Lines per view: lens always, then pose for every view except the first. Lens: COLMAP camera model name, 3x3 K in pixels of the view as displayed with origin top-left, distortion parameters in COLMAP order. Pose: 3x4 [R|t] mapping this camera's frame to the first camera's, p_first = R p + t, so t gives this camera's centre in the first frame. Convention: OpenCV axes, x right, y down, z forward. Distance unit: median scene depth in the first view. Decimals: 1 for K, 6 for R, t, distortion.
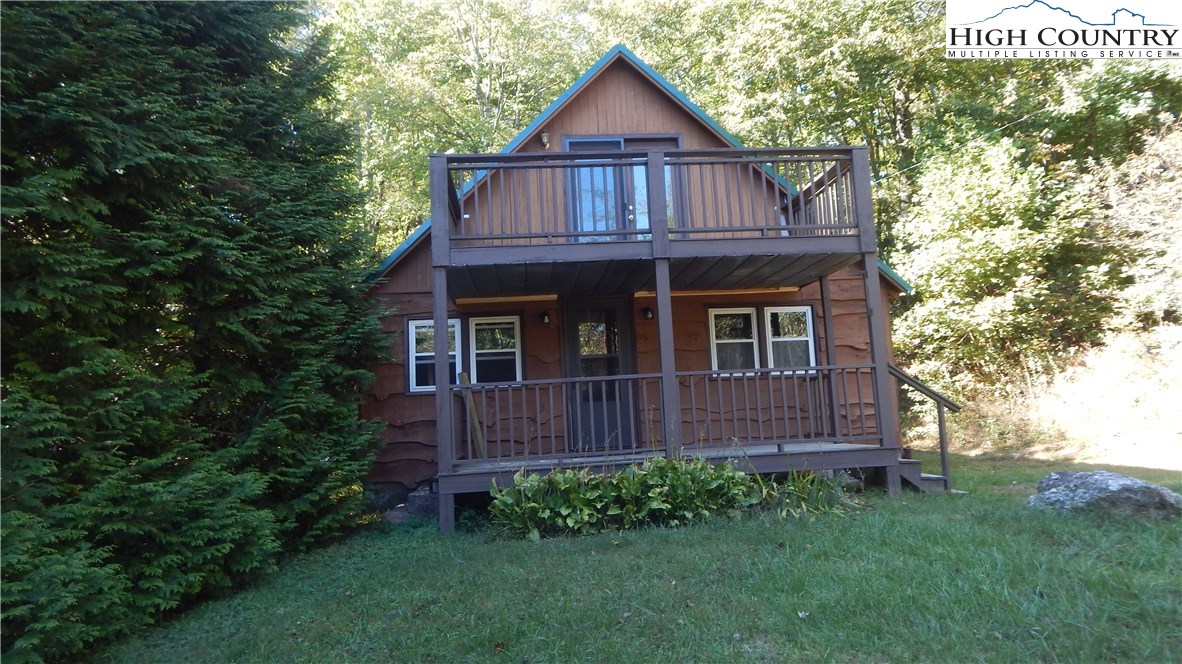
lens RADIAL K [[781.2, 0, 587.0], [0, 781.2, 331.3], [0, 0, 1]] dist [0.011573, -0.011813]
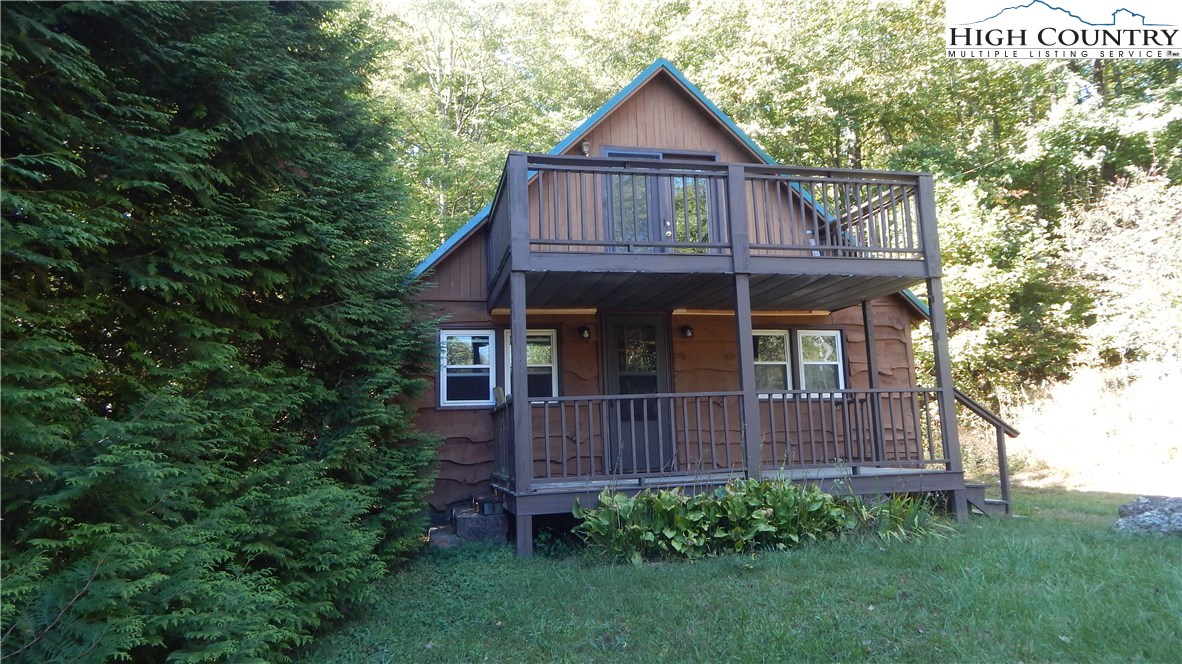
lens RADIAL K [[781.2, 0, 586.2], [0, 781.2, 330.2], [0, 0, 1]] dist [0.011573, -0.011813]
pose [[0.990680, 0.036291, 0.131288, -0.172518], [-0.031647, 0.998803, -0.037289, 0.015462], [-0.132484, 0.032786, 0.990643, 0.047246]]
